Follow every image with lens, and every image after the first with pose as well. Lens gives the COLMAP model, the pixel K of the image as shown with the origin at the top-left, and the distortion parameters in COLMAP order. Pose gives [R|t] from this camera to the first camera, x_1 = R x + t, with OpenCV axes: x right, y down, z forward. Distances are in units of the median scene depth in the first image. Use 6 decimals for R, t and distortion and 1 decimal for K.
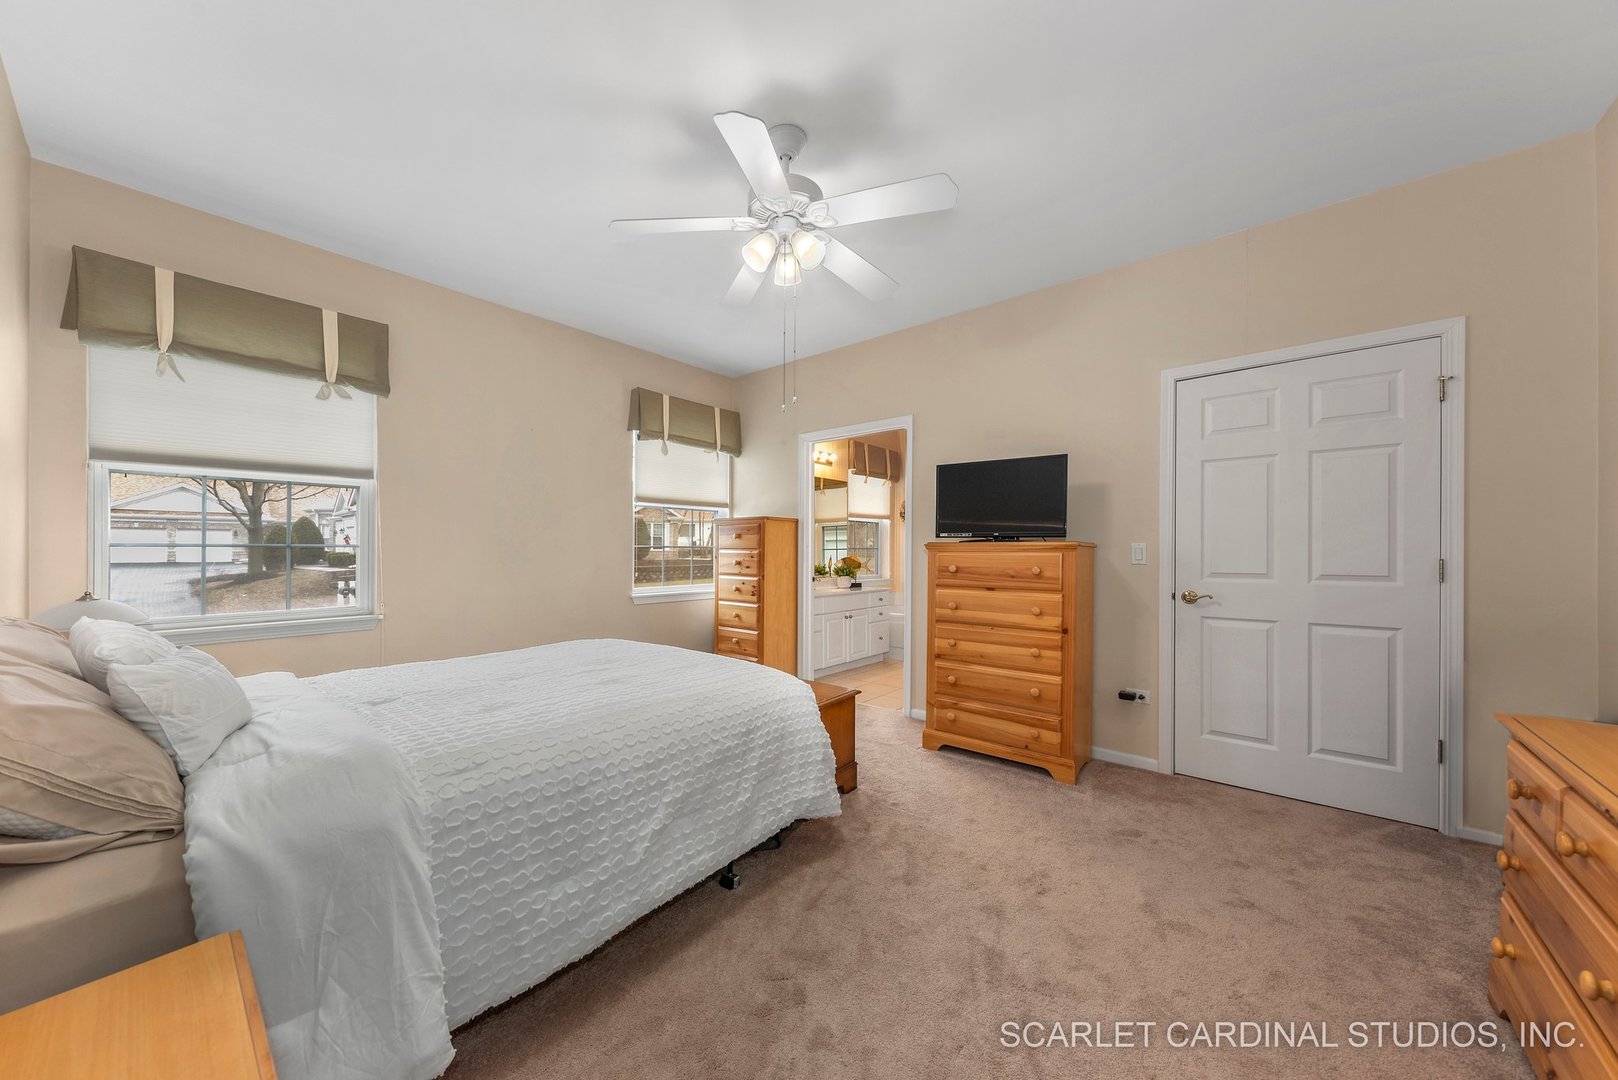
lens RADIAL K [[556.4, 0, 805.0], [0, 556.4, 547.7], [0, 0, 1]] dist [0.013177, 0.000072]
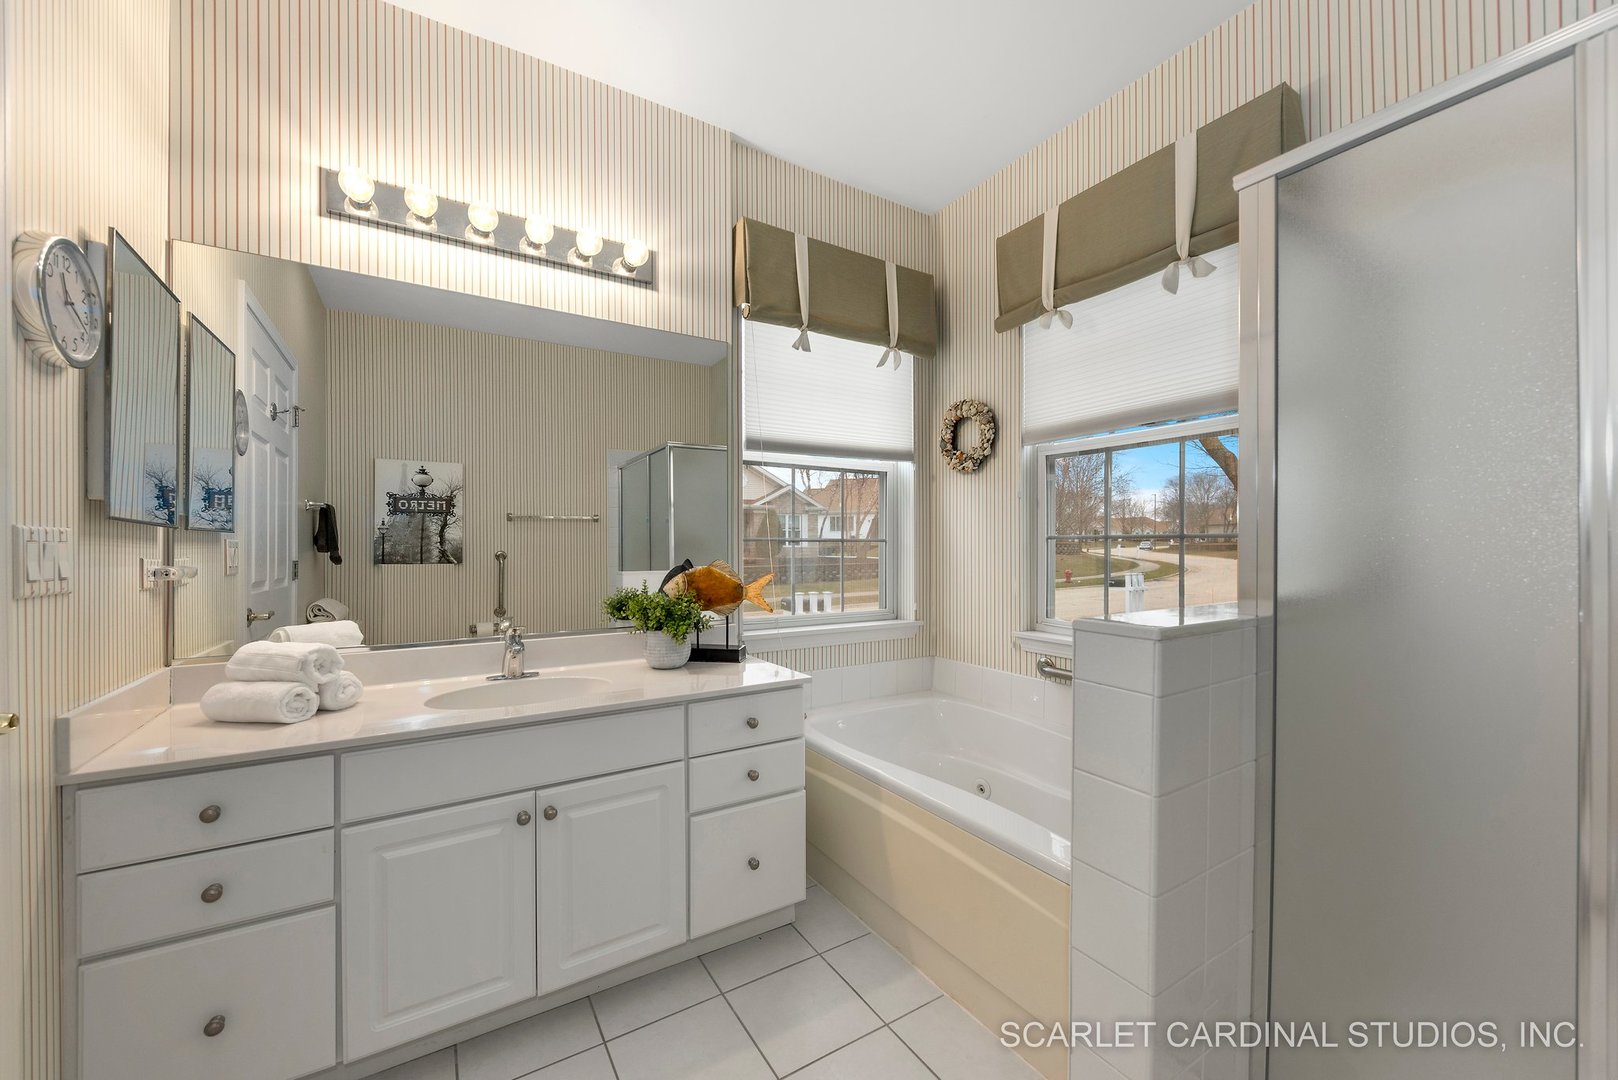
lens RADIAL K [[612.2, 0, 802.6], [0, 612.2, 546.6], [0, 0, 1]] dist [-0.007530, -0.000296]
pose [[0.950397, -0.008483, -0.310925, 0.208172], [0.010381, 0.999936, 0.004451, 0.003628], [0.310867, -0.007458, 0.950424, 0.588446]]
